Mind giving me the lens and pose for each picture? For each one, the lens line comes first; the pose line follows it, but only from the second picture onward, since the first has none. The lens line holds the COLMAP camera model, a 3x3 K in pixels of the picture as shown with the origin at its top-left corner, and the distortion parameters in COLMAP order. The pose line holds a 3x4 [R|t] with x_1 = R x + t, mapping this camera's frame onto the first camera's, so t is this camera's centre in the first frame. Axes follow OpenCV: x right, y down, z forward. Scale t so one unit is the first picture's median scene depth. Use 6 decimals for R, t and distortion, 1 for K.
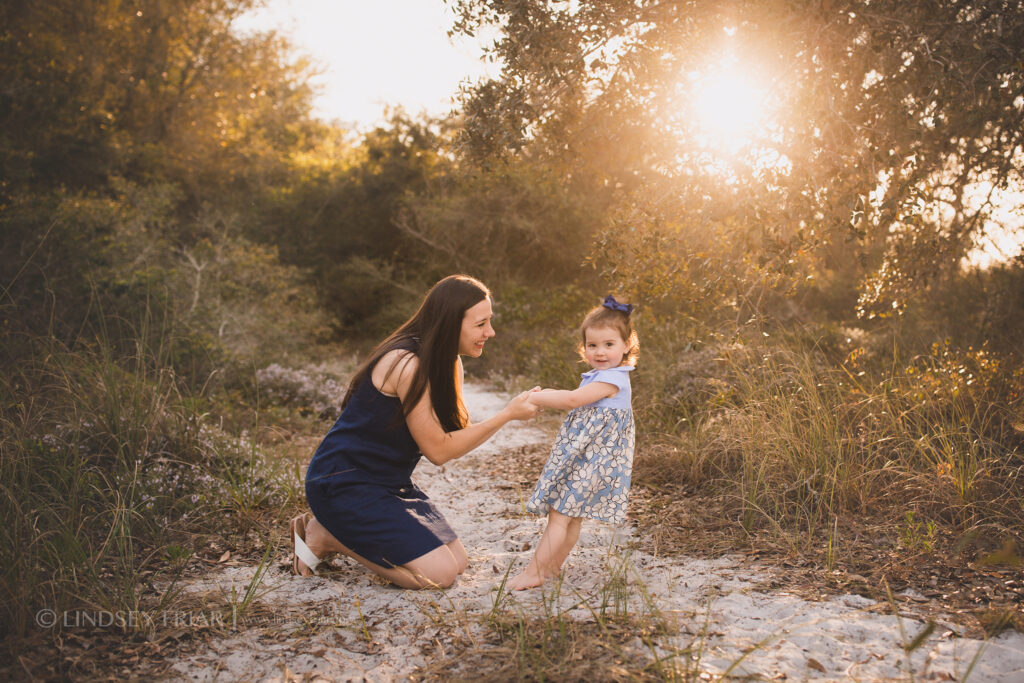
lens RADIAL K [[1163.1, 0, 590.7], [0, 1163.1, 278.6], [0, 0, 1]] dist [-0.007114, -0.007113]
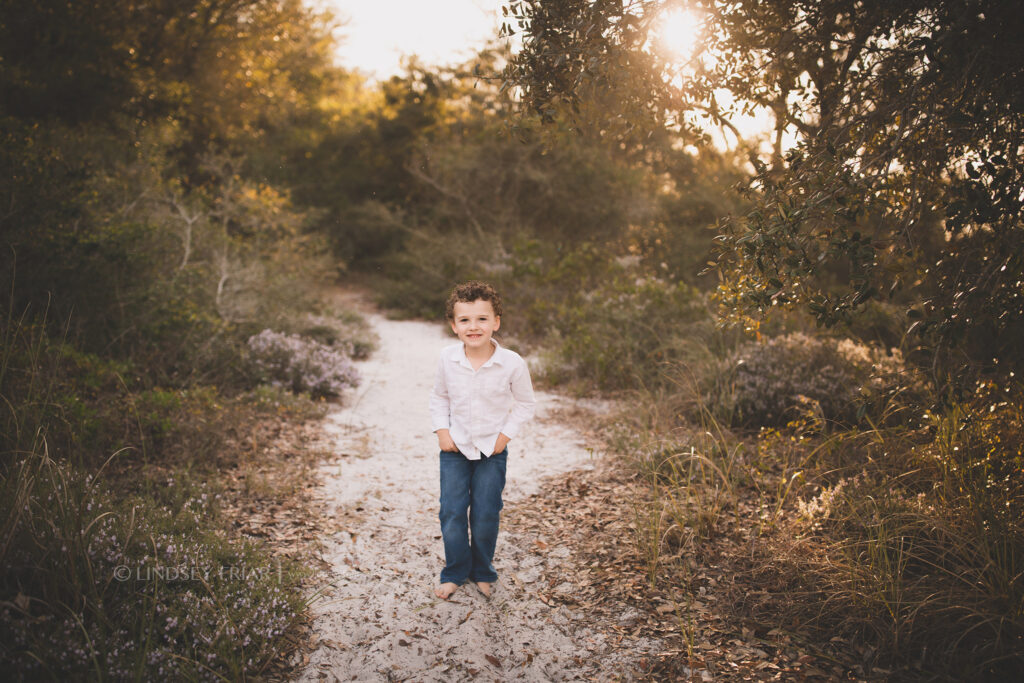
lens RADIAL K [[969.8, 0, 512.0], [0, 969.8, 341.5], [0, 0, 1]] dist [-0.003339, -0.019502]
pose [[0.997547, 0.047105, -0.051788, -0.036050], [-0.039929, 0.990472, 0.131799, -0.018002], [0.057503, -0.129408, 0.989923, 0.196576]]
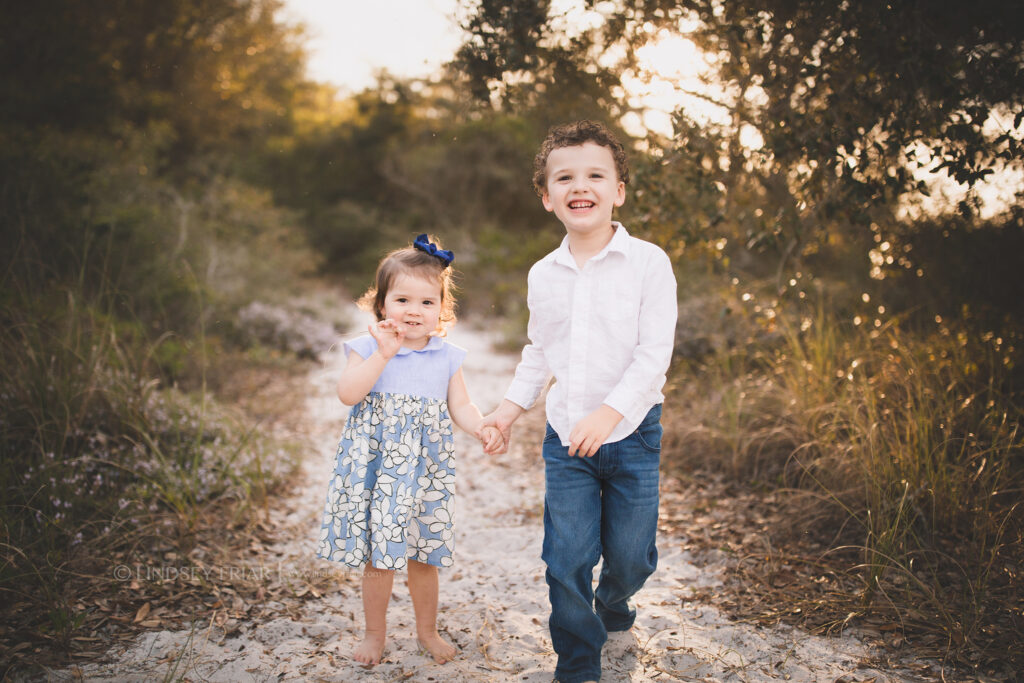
lens RADIAL K [[969.8, 0, 512.0], [0, 969.8, 341.5], [0, 0, 1]] dist [-0.003339, -0.019502]
pose [[0.999283, 0.023833, -0.029419, -0.020664], [-0.020155, 0.992625, 0.119542, -0.000102], [0.032051, -0.118864, 0.992393, 0.120678]]
